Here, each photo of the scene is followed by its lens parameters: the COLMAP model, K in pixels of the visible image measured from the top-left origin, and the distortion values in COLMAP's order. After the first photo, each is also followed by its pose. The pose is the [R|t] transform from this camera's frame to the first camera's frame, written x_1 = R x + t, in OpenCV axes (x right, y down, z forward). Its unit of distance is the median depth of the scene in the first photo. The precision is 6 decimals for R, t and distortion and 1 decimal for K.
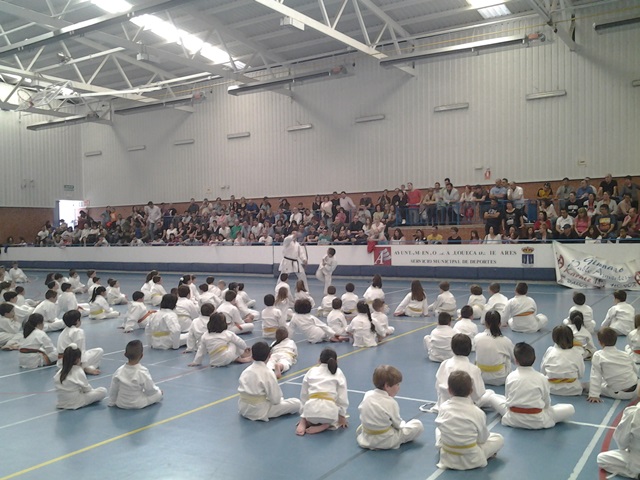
lens RADIAL K [[624.6, 0, 329.4], [0, 624.6, 252.0], [0, 0, 1]] dist [0.067353, -0.155587]
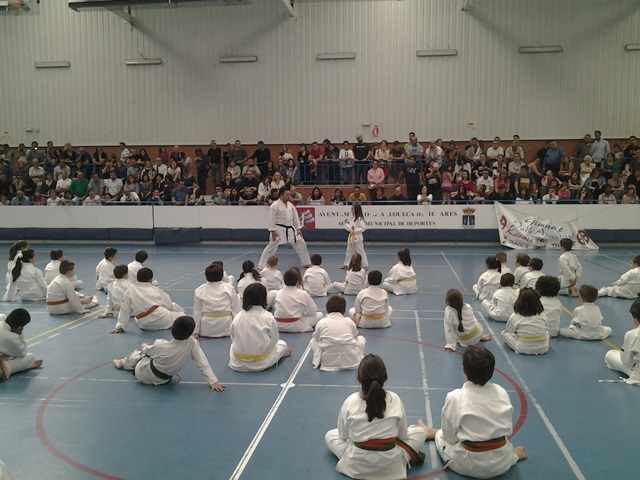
lens RADIAL K [[624.6, 0, 329.4], [0, 624.6, 252.0], [0, 0, 1]] dist [0.067353, -0.155587]
pose [[0.899778, -0.029627, 0.435341, -0.265354], [0.002574, 0.998035, 0.062602, -0.000787], [-0.436340, -0.055208, 0.898087, 0.187734]]
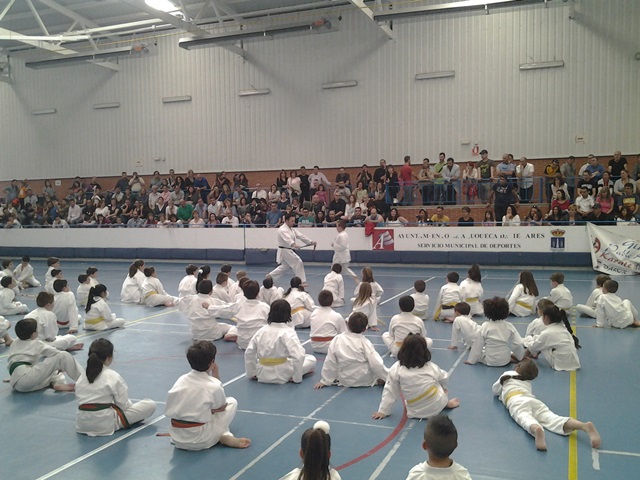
lens RADIAL K [[624.6, 0, 329.4], [0, 624.6, 252.0], [0, 0, 1]] dist [0.067353, -0.155587]
pose [[0.981071, -0.006500, 0.193538, -0.156373], [0.001021, 0.999596, 0.028398, -0.001194], [-0.193644, -0.027663, 0.980682, 0.155493]]
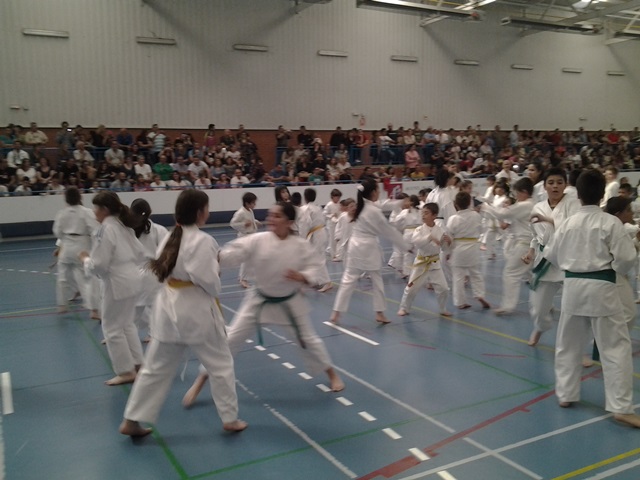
lens RADIAL K [[624.6, 0, 329.4], [0, 624.6, 252.0], [0, 0, 1]] dist [0.067353, -0.155587]
pose [[0.489328, -0.105652, 0.865677, -0.890585], [0.047754, 0.994391, 0.094369, 0.001826], [-0.870792, -0.004838, 0.491629, 0.569488]]
